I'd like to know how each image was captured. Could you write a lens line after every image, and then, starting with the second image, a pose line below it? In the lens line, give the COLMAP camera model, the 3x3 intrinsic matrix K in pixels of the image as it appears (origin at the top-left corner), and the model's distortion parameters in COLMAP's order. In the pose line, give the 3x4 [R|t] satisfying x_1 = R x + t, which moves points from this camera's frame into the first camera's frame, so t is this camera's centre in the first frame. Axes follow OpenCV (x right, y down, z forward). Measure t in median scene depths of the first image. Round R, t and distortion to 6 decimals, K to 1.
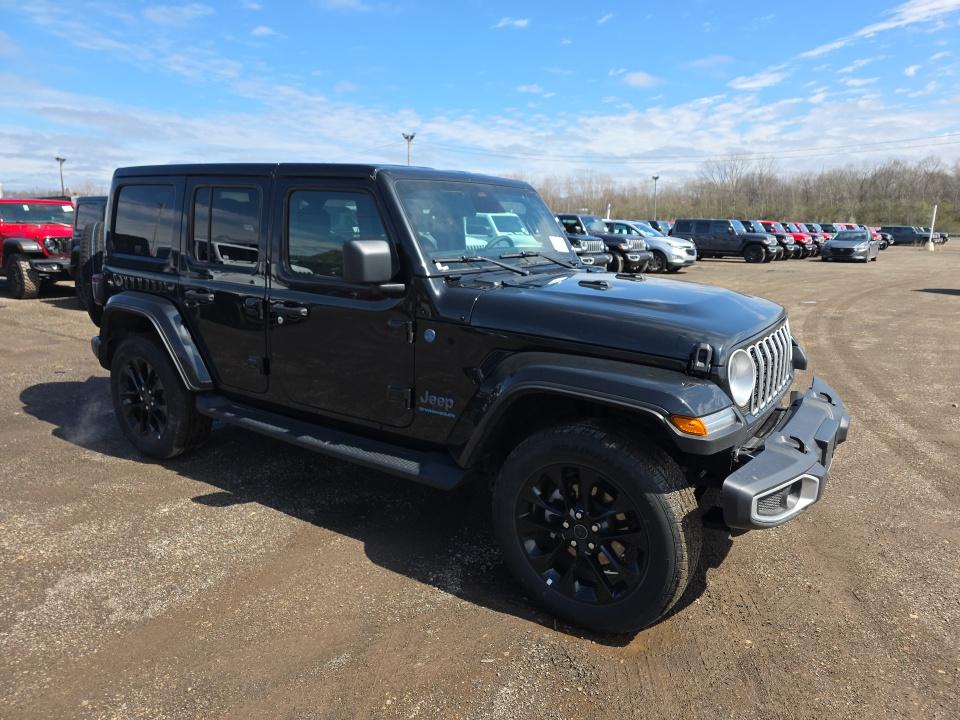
lens RADIAL K [[657.4, 0, 476.7], [0, 657.4, 364.6], [0, 0, 1]] dist [-0.002706, -0.004151]
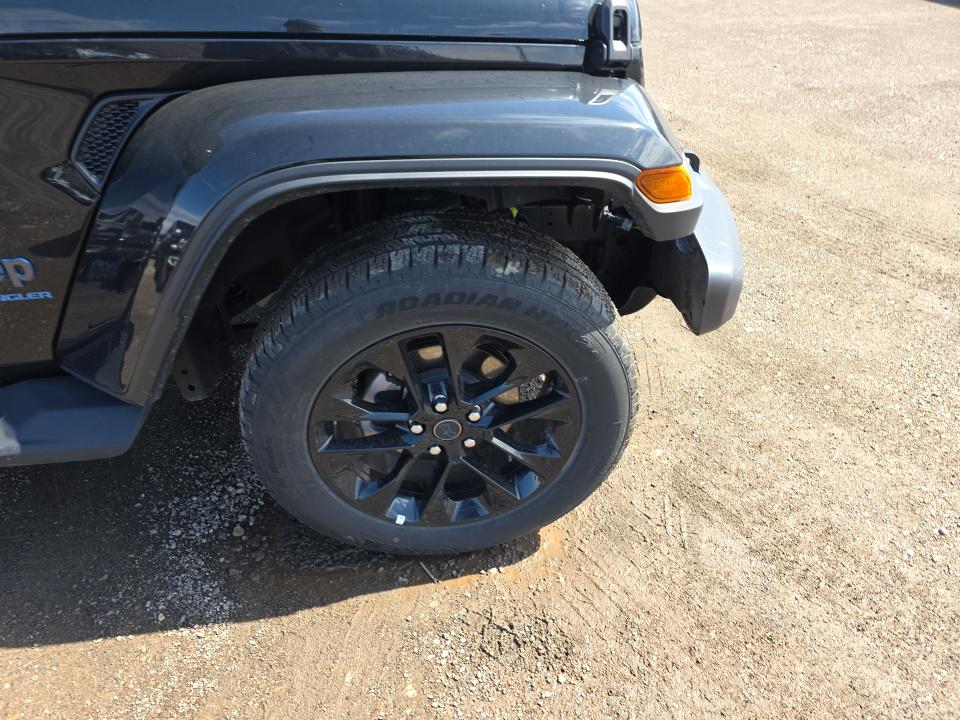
lens RADIAL K [[657.4, 0, 476.7], [0, 657.4, 364.6], [0, 0, 1]] dist [-0.002706, -0.004151]
pose [[0.738877, -0.426278, 0.521869, -0.067257], [0.153290, 0.860497, 0.485847, -0.039107], [-0.656173, -0.278985, 0.701145, 0.527335]]
